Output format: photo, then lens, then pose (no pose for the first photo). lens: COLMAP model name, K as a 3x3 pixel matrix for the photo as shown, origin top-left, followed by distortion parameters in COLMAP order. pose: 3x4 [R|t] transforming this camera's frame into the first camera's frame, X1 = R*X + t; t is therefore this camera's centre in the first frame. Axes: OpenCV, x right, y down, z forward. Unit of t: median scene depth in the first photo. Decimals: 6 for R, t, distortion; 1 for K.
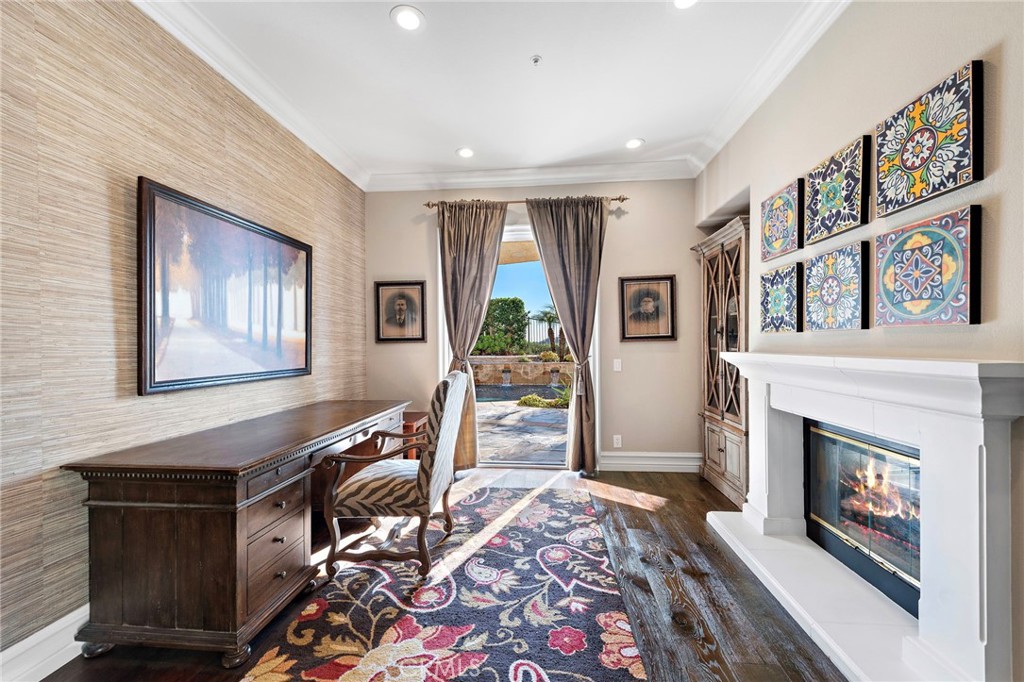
lens RADIAL K [[413.0, 0, 512.1], [0, 413.0, 345.5], [0, 0, 1]] dist [0.002048, -0.000222]
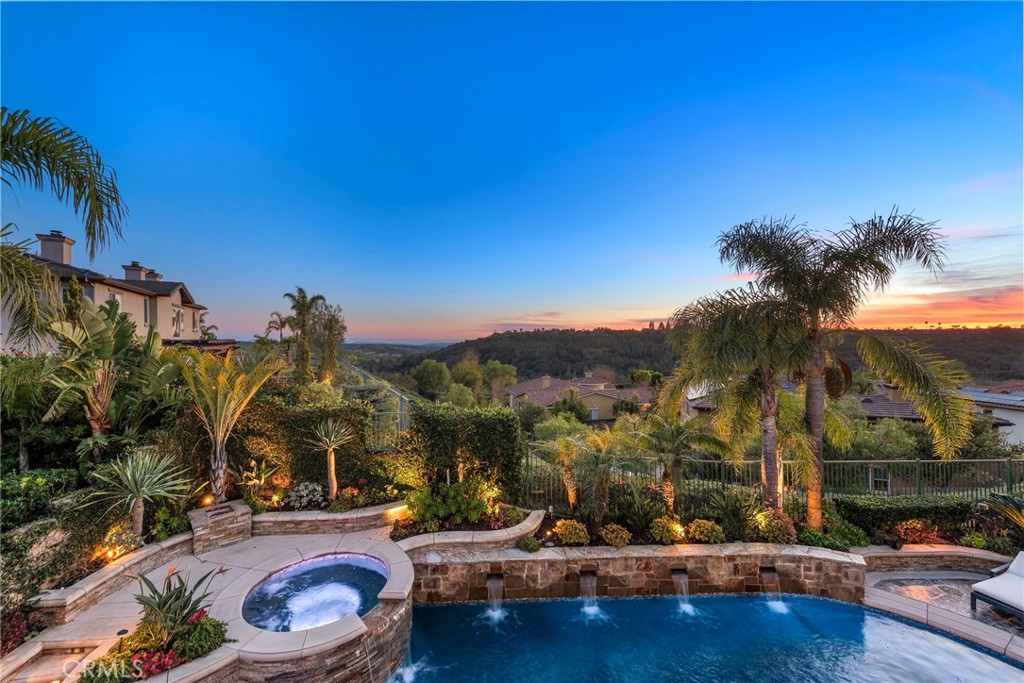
lens RADIAL K [[400.9, 0, 514.8], [0, 400.9, 340.9], [0, 0, 1]] dist [0.008386, -0.000666]
pose [[0.990248, 0.003249, 0.139279, -0.058502], [-0.004491, 0.999953, 0.008605, -0.228784], [-0.139244, -0.009147, 0.990216, 0.500505]]
